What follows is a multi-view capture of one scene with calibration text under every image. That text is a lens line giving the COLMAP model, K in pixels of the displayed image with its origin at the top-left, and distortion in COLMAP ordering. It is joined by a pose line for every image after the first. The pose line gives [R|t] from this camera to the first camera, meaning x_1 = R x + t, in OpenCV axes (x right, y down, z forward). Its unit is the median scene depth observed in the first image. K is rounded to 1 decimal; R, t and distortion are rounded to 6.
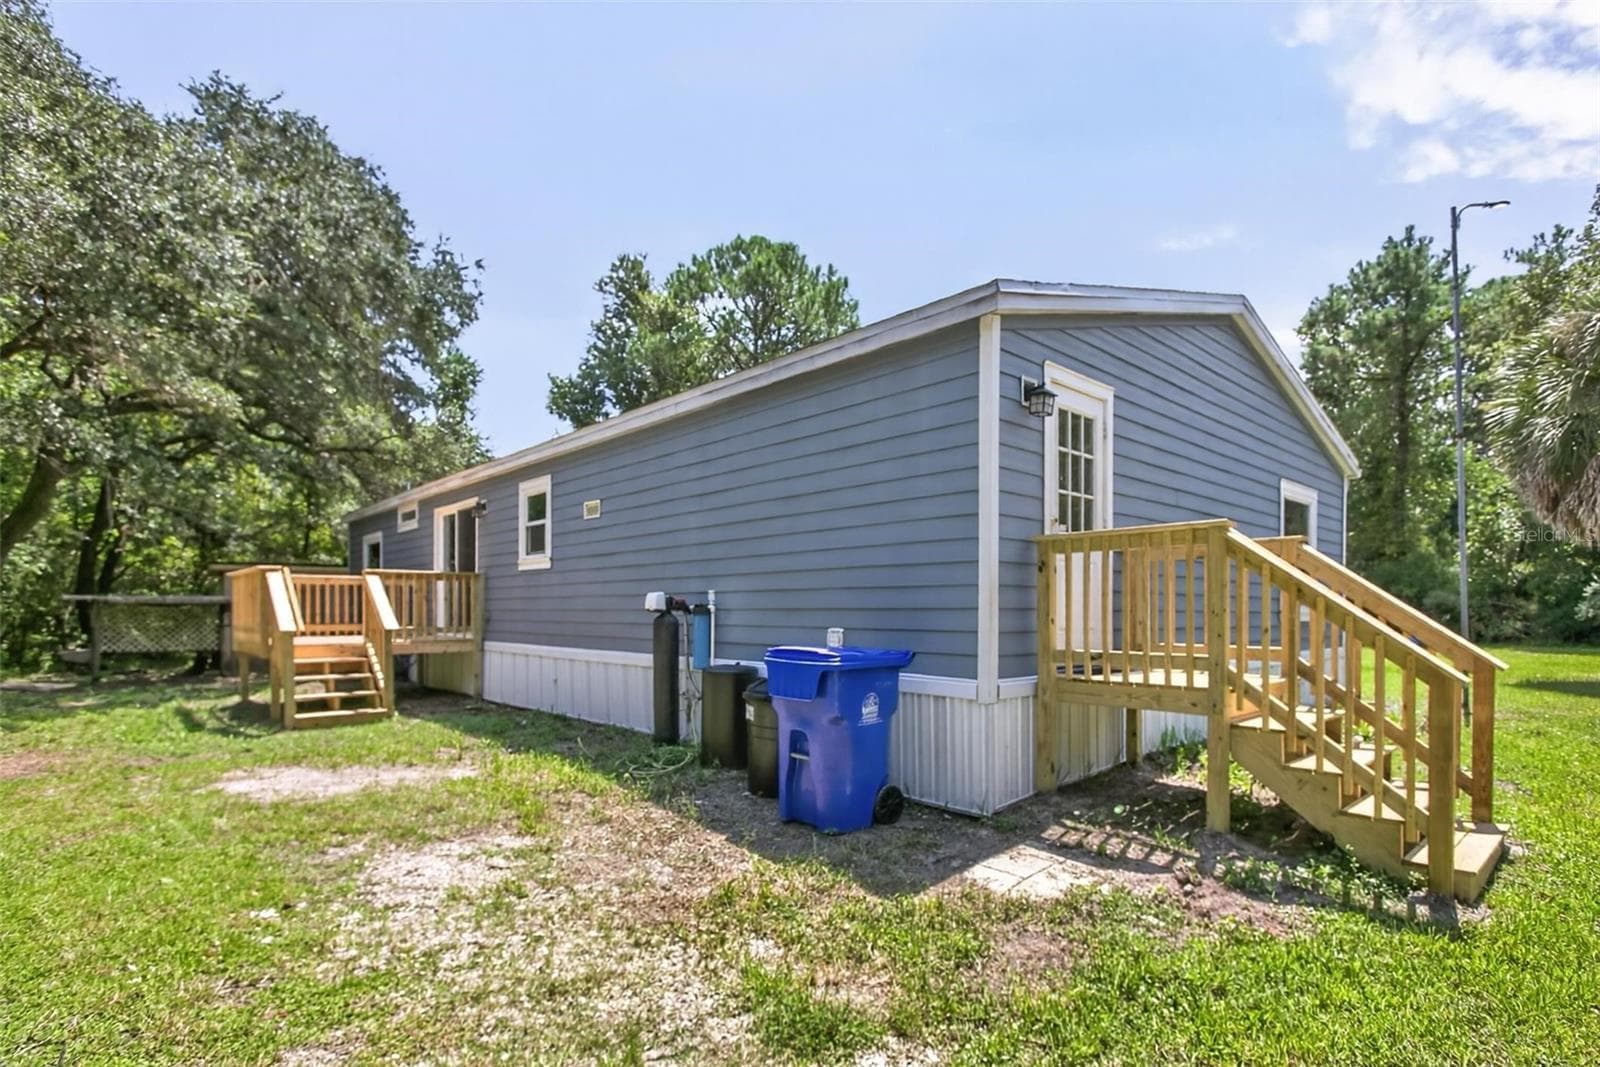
lens RADIAL K [[786.9, 0, 798.2], [0, 786.9, 620.9], [0, 0, 1]] dist [0.002168, 0.000324]
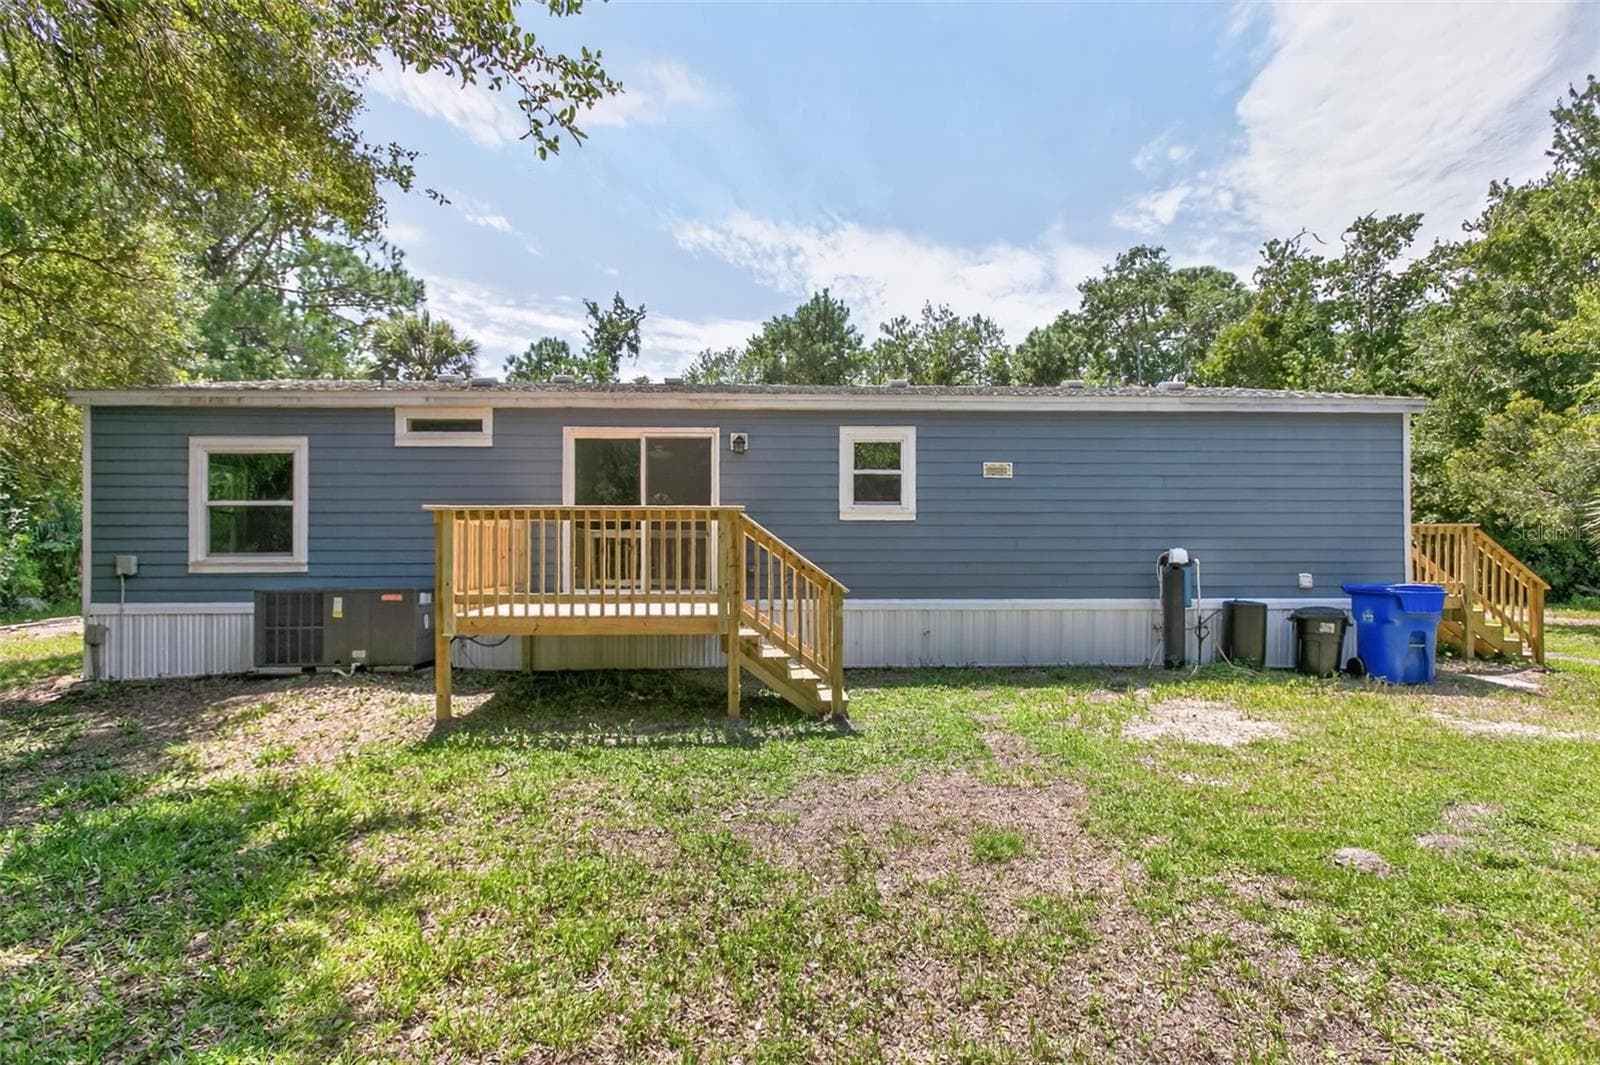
lens RADIAL K [[792.7, 0, 800.0], [0, 792.7, 547.8], [0, 0, 1]] dist [-0.000097, 0.000341]
pose [[0.649044, -0.002492, 0.760747, -0.424509], [0.009837, 0.999939, -0.005118, -0.010531], [-0.760687, 0.010805, 0.649029, 0.166009]]
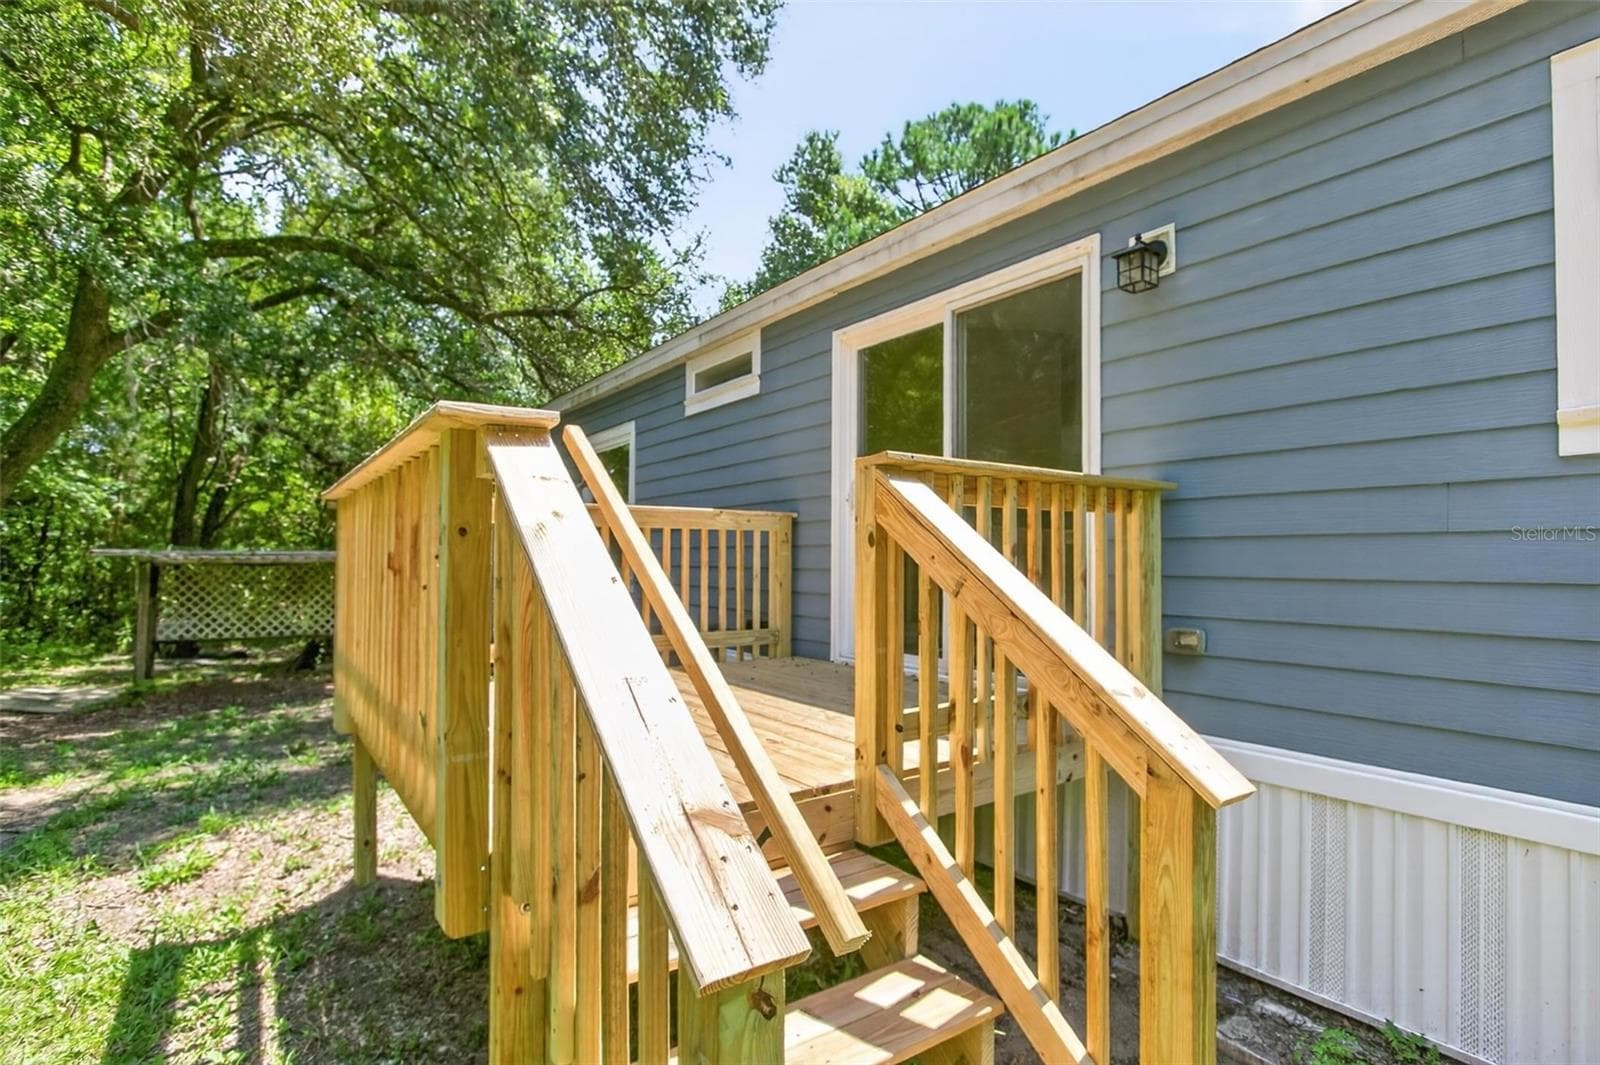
lens RADIAL K [[792.7, 0, 800.0], [0, 792.7, 547.8], [0, 0, 1]] dist [-0.000097, 0.000341]
pose [[0.992499, 0.002851, -0.122222, -0.206187], [-0.006436, 0.999560, -0.028944, -0.012144], [0.122085, 0.029513, 0.992081, 0.295166]]
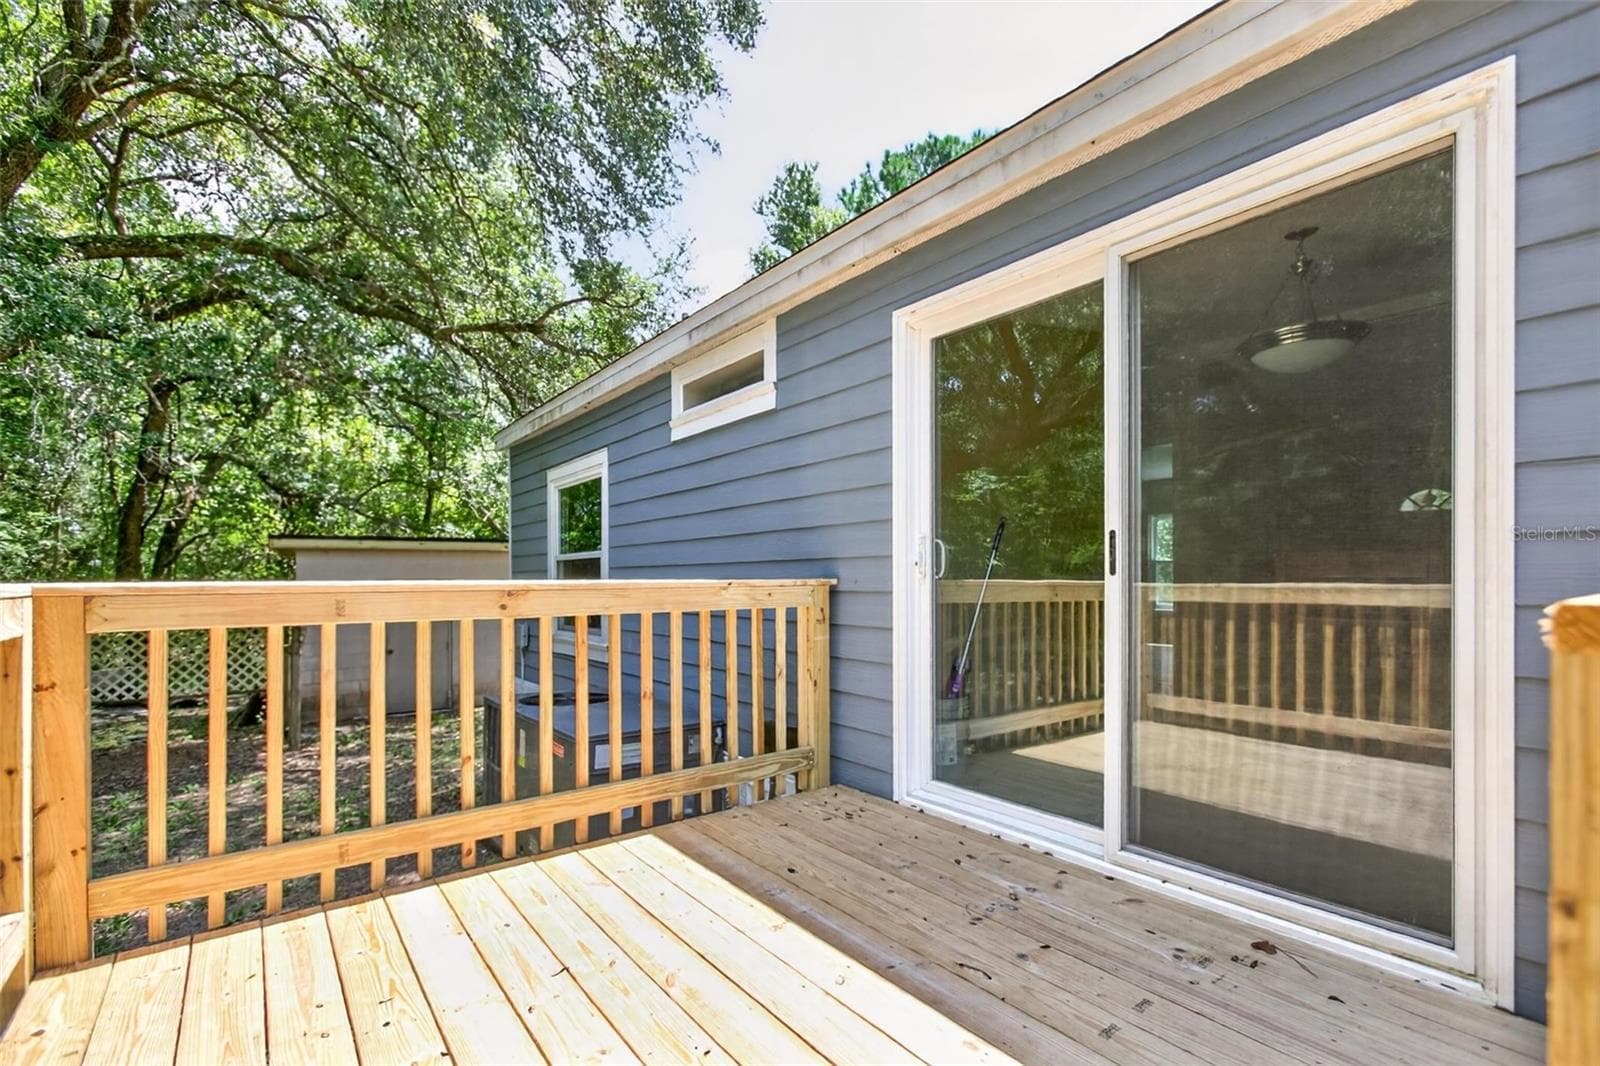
lens RADIAL K [[729.2, 0, 806.6], [0, 729.2, 583.8], [0, 0, 1]] dist [0.011564, 0.000074]
pose [[0.996662, -0.004368, -0.081523, -0.225749], [0.003795, 0.999967, -0.007181, -0.024606], [0.081552, 0.006848, 0.996646, 0.363911]]
